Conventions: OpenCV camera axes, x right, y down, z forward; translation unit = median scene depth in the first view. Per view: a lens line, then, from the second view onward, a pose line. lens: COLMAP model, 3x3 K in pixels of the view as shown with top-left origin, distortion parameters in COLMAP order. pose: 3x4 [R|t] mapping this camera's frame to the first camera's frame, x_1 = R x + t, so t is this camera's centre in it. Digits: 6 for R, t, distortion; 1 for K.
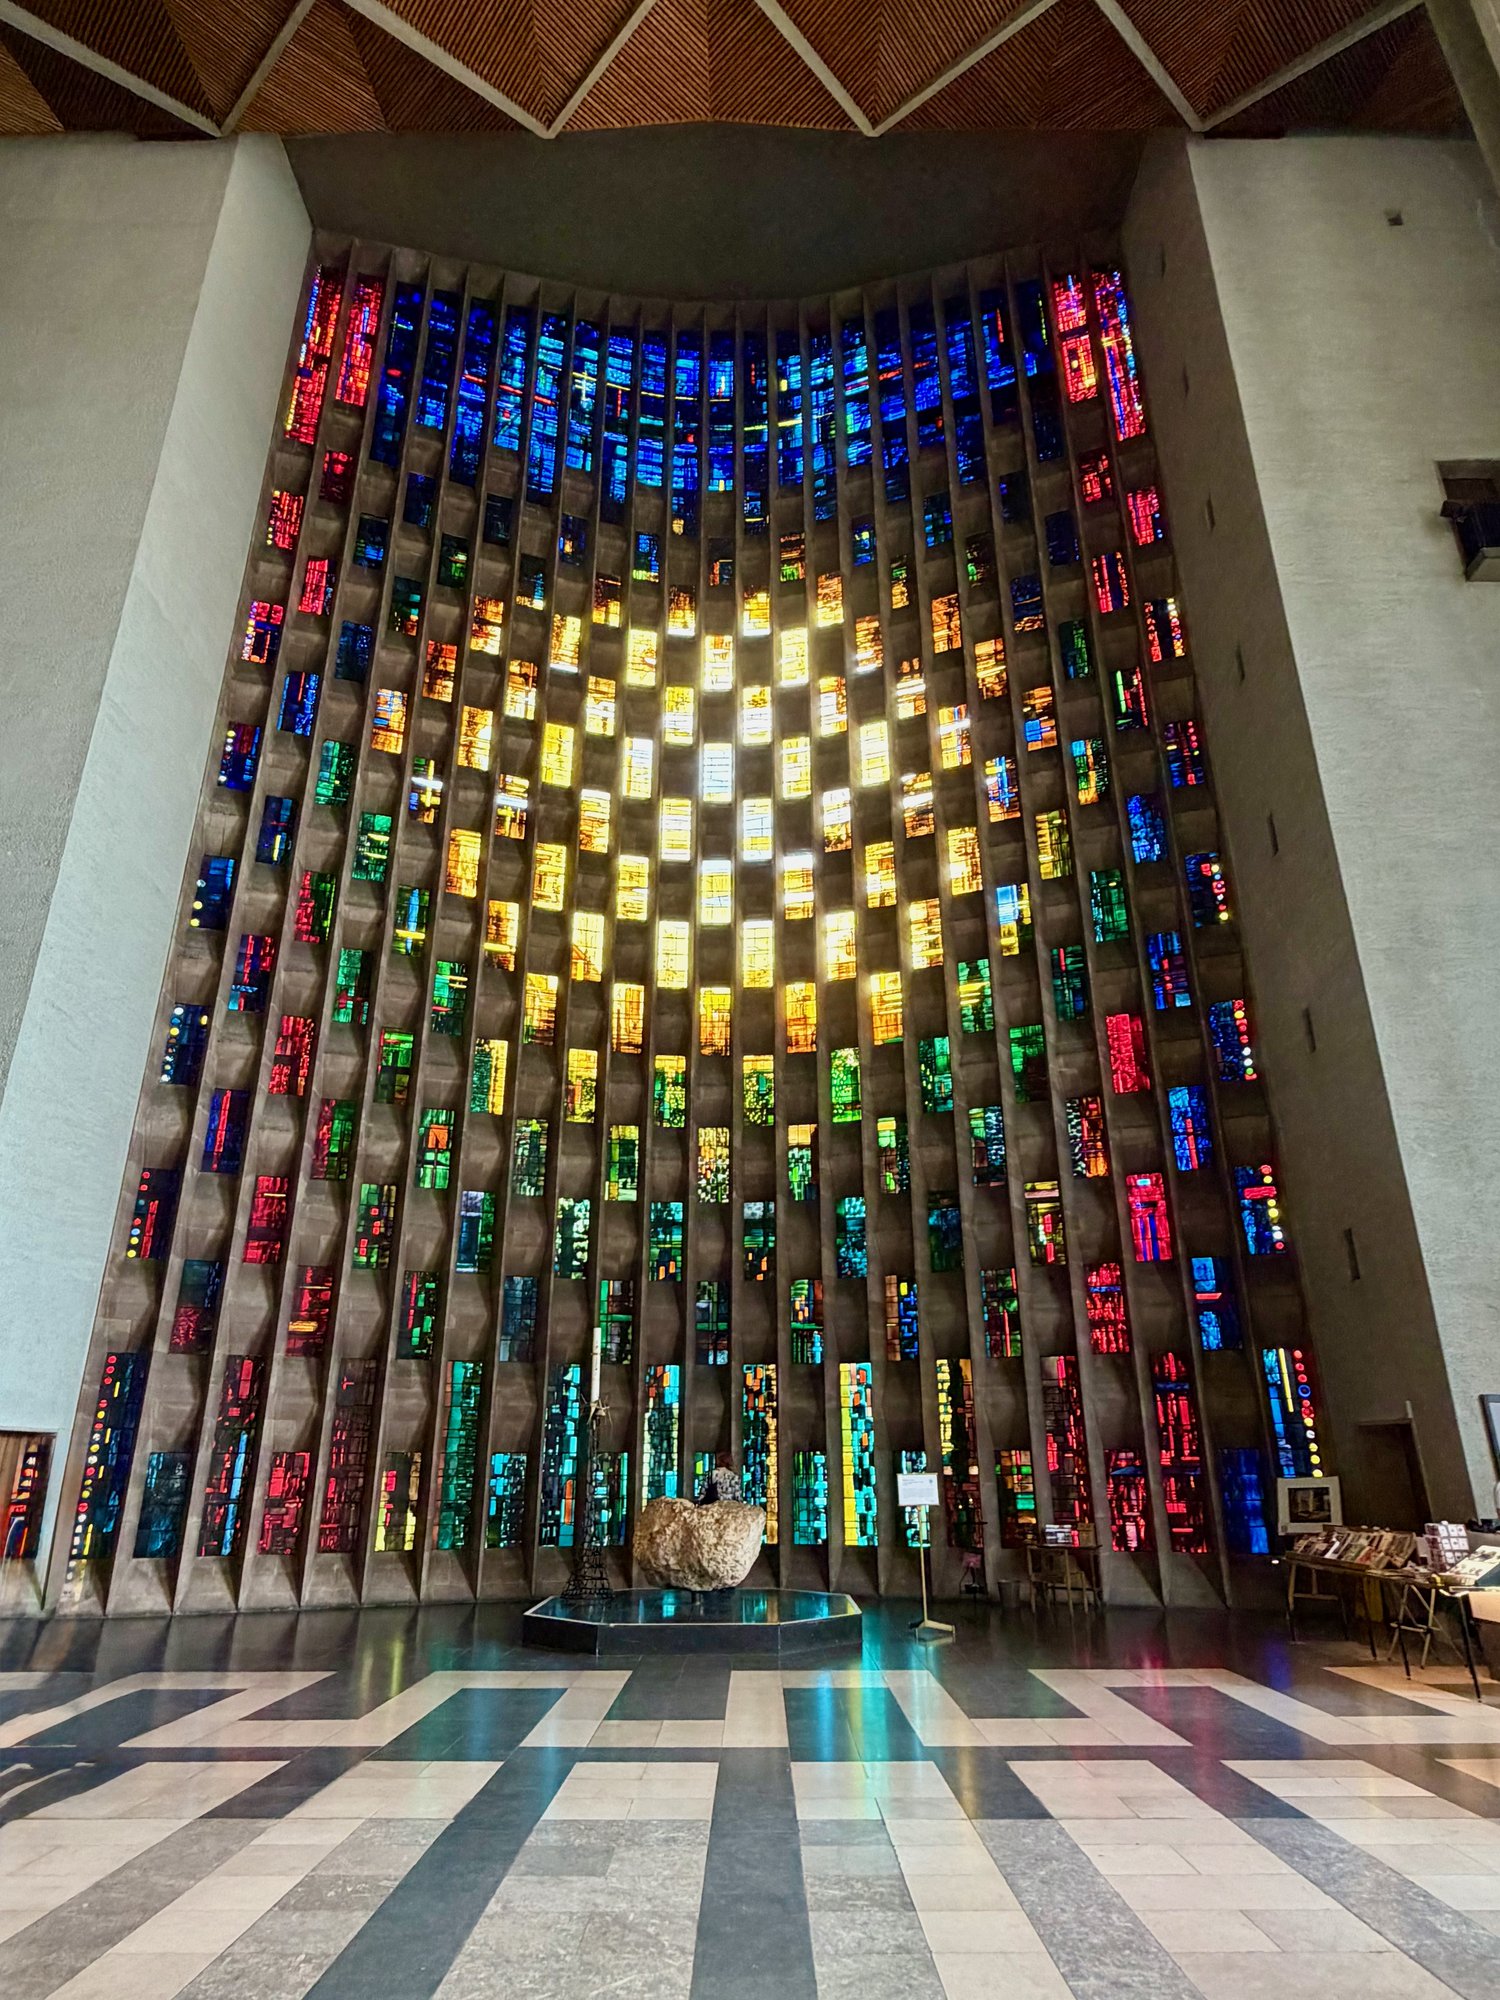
lens RADIAL K [[1171.1, 0, 749.6], [0, 1171.1, 1000.2], [0, 0, 1]] dist [0.004458, -0.000465]
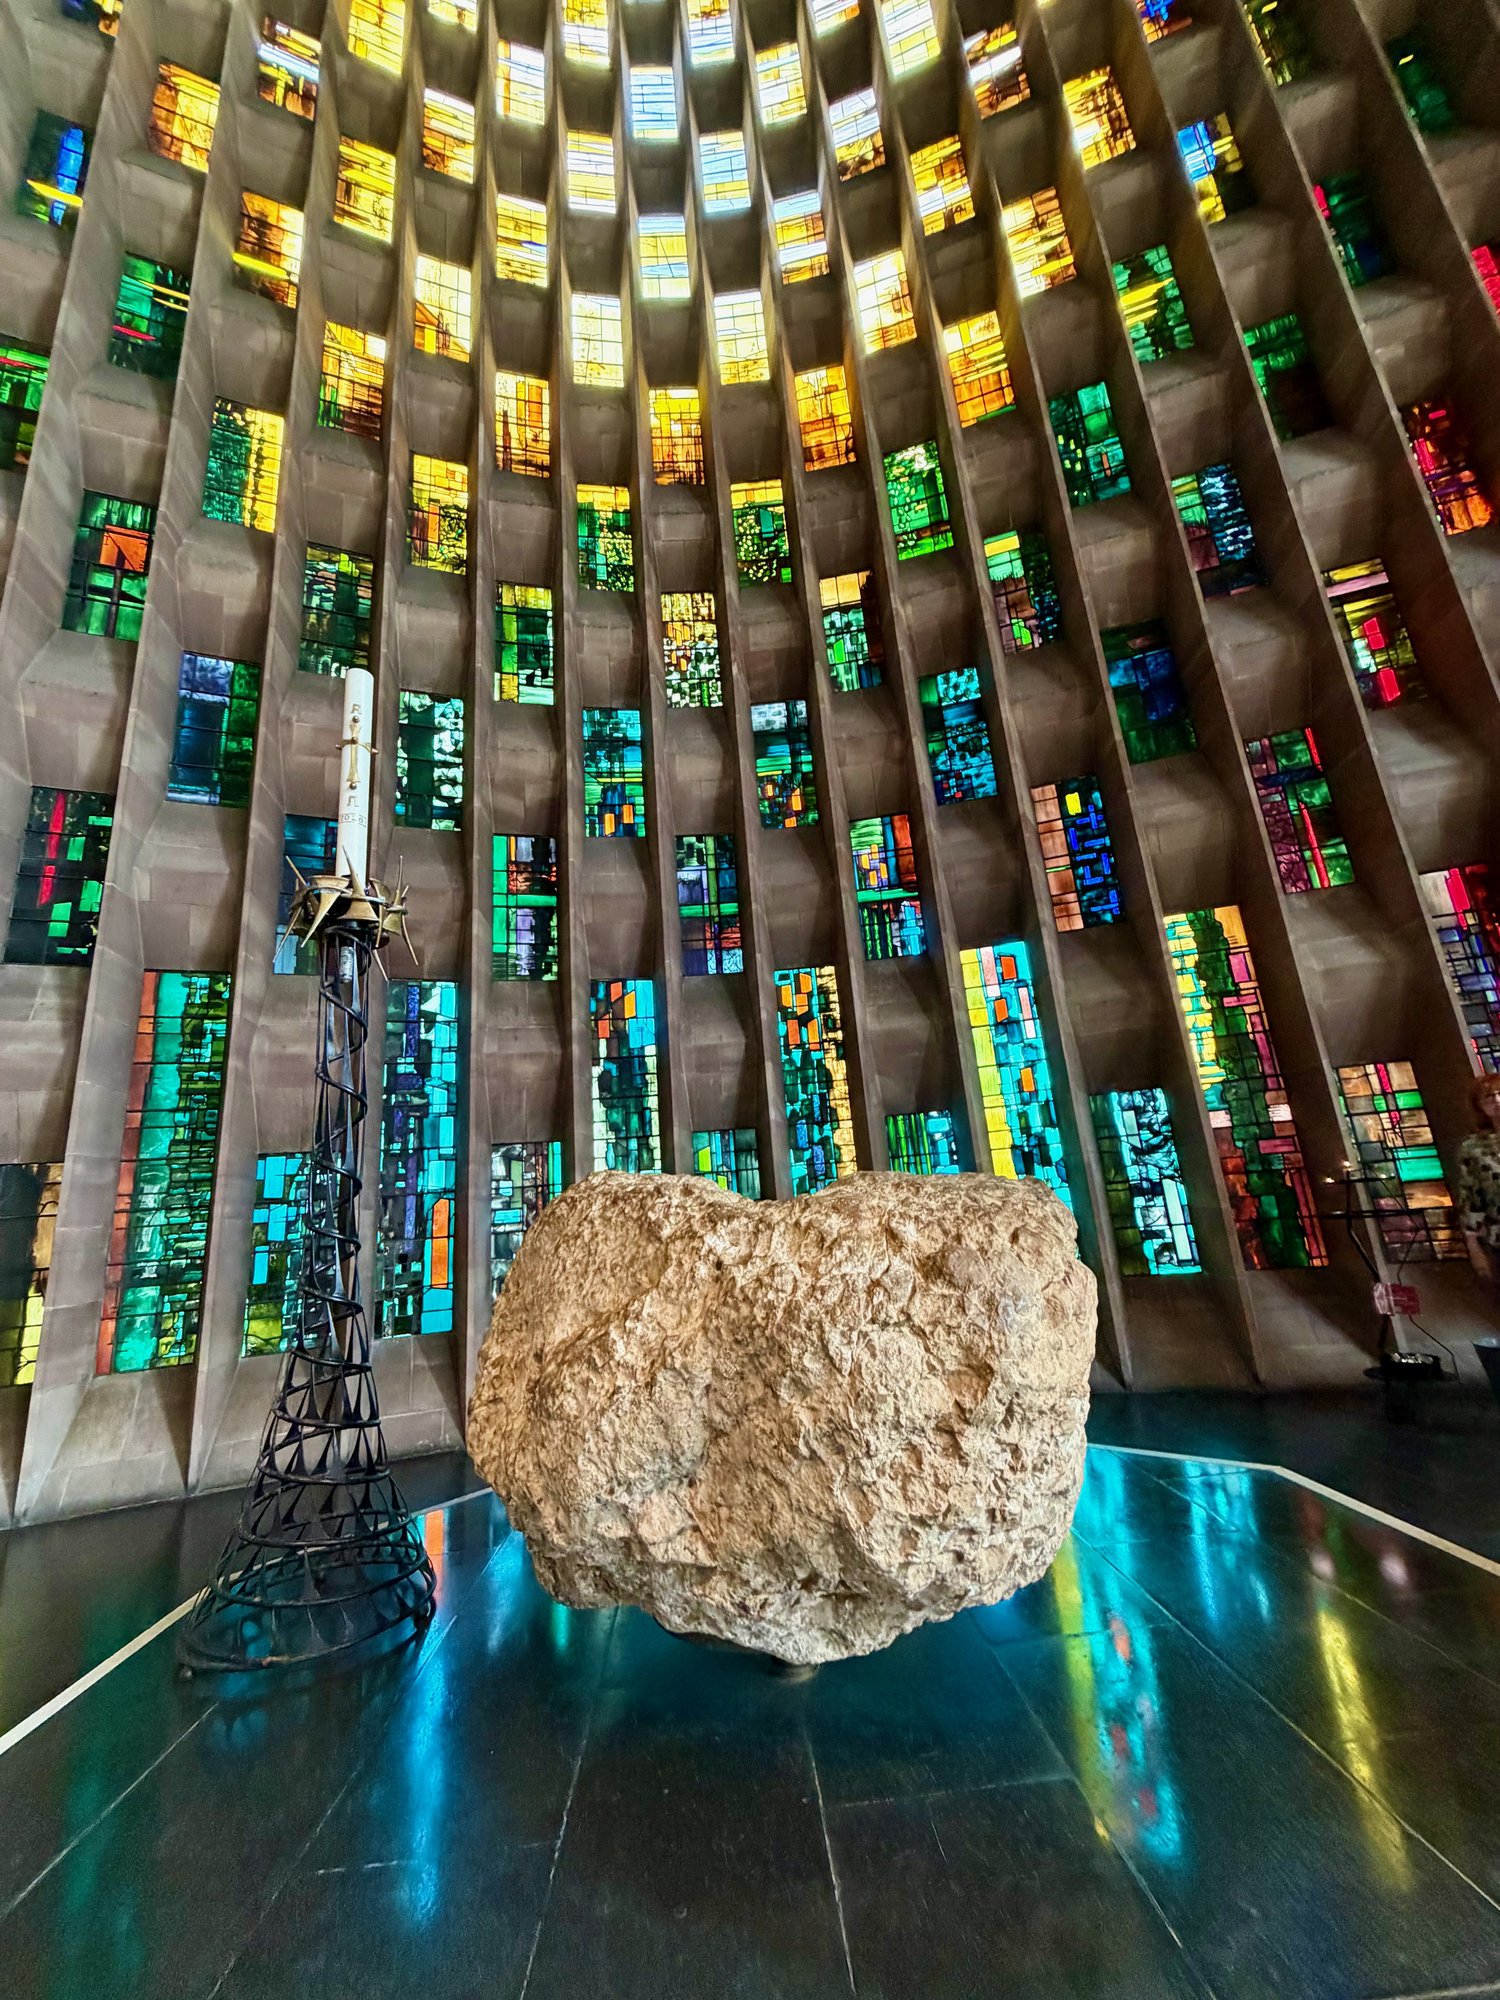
lens RADIAL K [[813.4, 0, 749.1], [0, 813.4, 994.5], [0, 0, 1]] dist [0.001876, -0.000677]
pose [[0.996176, -0.061208, 0.062340, -0.039279], [0.053745, 0.991904, 0.115057, 0.273467], [-0.068877, -0.111267, 0.991401, 0.622562]]
